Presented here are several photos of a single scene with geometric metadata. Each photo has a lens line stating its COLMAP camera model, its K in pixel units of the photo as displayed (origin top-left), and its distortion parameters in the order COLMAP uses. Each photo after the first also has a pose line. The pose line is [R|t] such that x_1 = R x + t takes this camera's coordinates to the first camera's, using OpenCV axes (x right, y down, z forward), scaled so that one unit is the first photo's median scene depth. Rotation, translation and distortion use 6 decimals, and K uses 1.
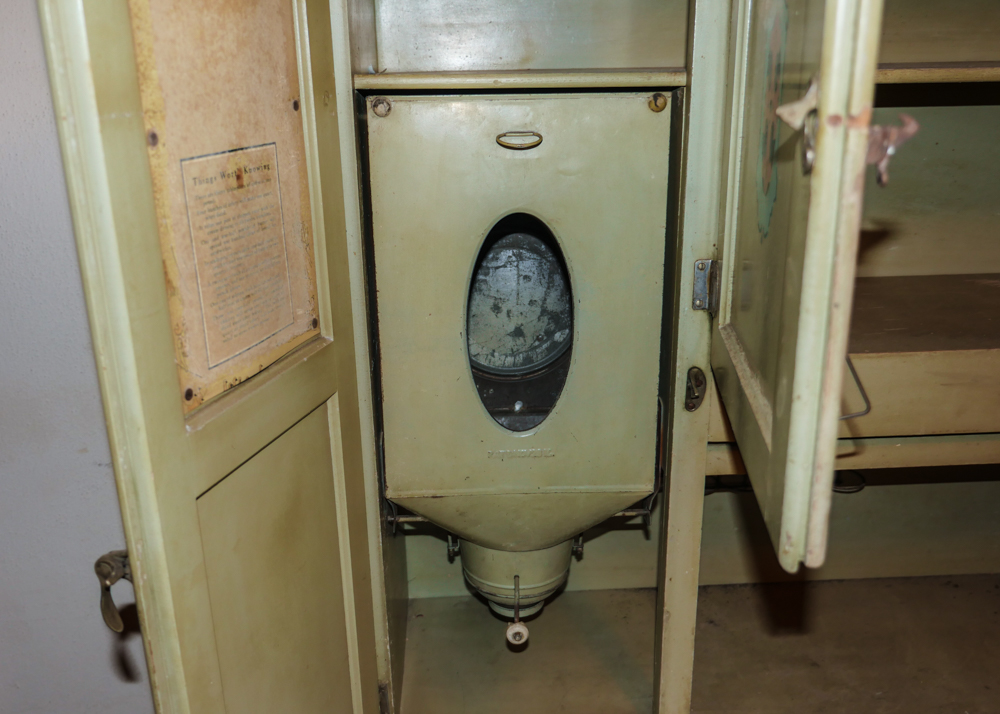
lens RADIAL K [[900.7, 0, 500.0], [0, 900.7, 357.0], [0, 0, 1]] dist [0.001175, 0.002334]
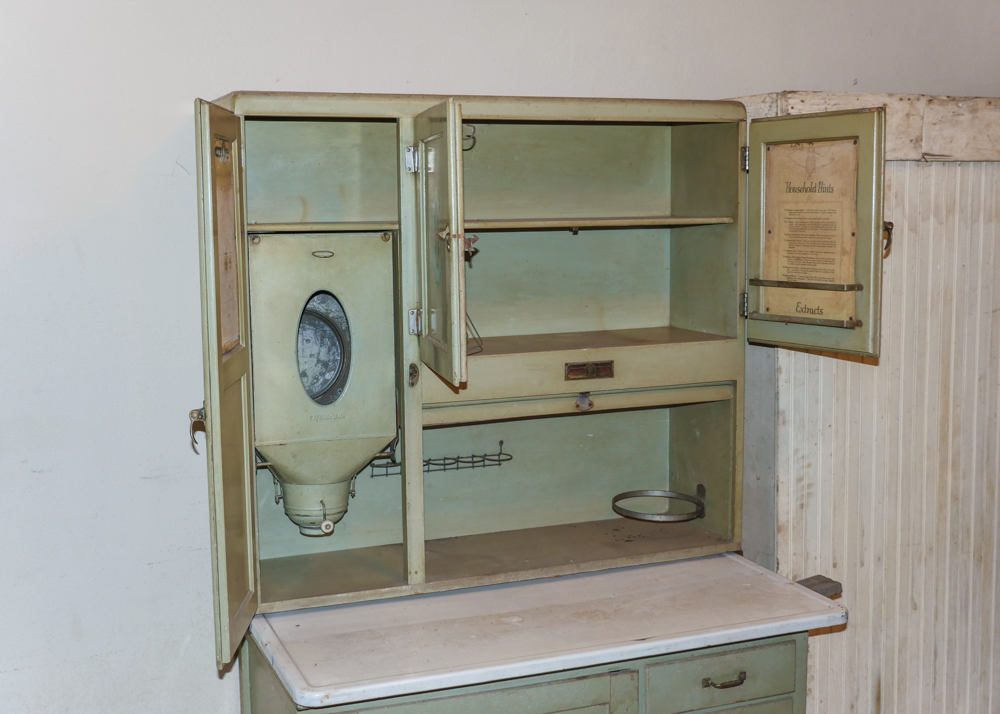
lens RADIAL K [[1271.1, 0, 500.0], [0, 1271.1, 357.0], [0, 0, 1]] dist [-0.008238, 0.007033]
pose [[0.947308, -0.034517, 0.318460, -0.492255], [0.098393, 0.977469, -0.186742, 0.534695], [-0.304839, 0.208236, 0.929361, -1.666806]]
